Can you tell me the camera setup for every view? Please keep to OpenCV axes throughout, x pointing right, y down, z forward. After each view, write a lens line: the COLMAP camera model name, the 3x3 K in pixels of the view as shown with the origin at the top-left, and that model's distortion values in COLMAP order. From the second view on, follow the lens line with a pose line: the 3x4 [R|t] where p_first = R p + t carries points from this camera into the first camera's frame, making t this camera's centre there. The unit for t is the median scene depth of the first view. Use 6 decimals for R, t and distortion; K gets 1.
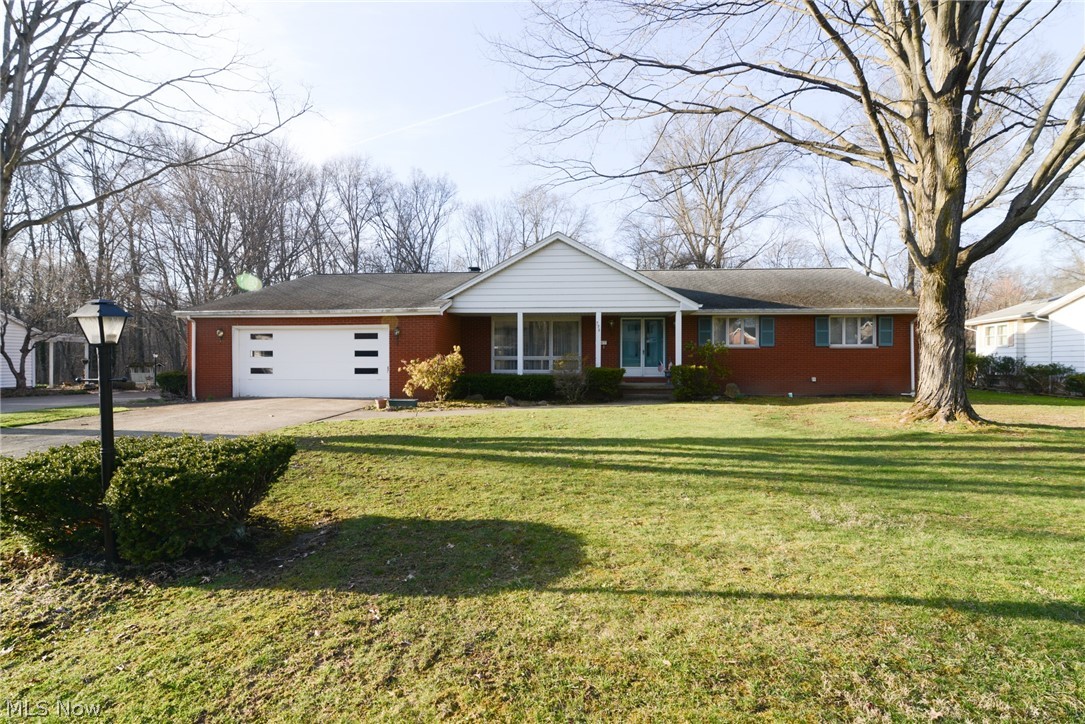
lens RADIAL K [[500.0, 0, 547.4], [0, 500.0, 362.2], [0, 0, 1]] dist [-0.015289, 0.000493]
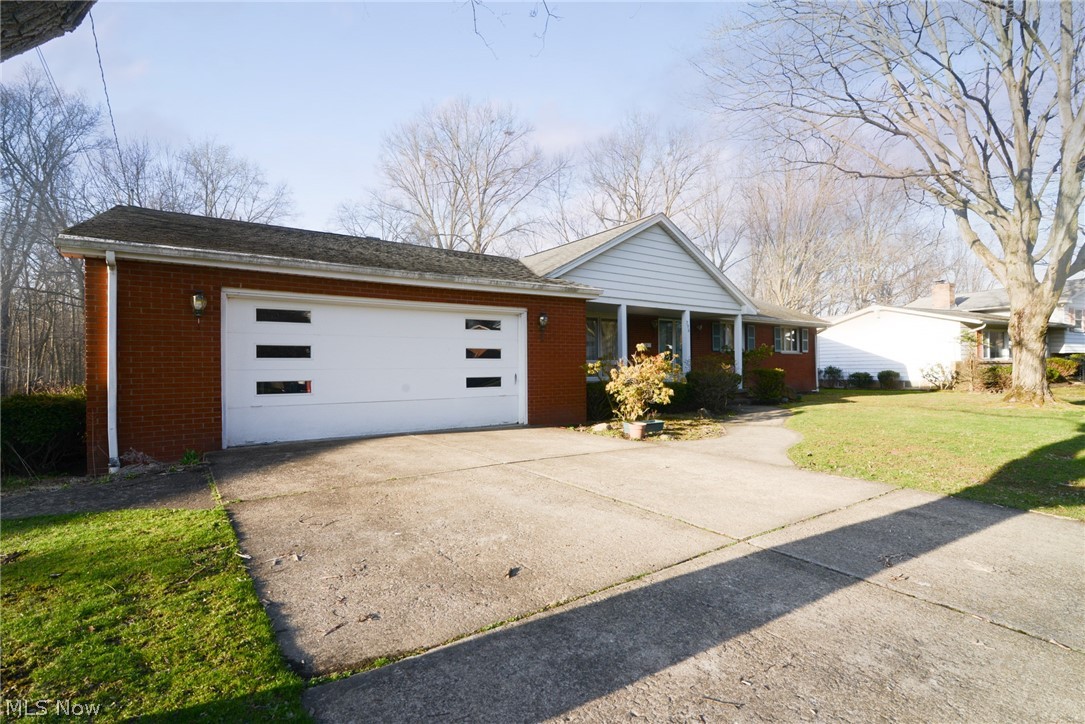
lens RADIAL K [[500.0, 0, 542.9], [0, 500.0, 361.0], [0, 0, 1]] dist [-0.015289, 0.000493]
pose [[0.781804, -0.000405, 0.623525, -0.687495], [0.006368, 0.999953, -0.007335, -0.003158], [-0.623492, 0.009705, 0.781769, 0.473957]]
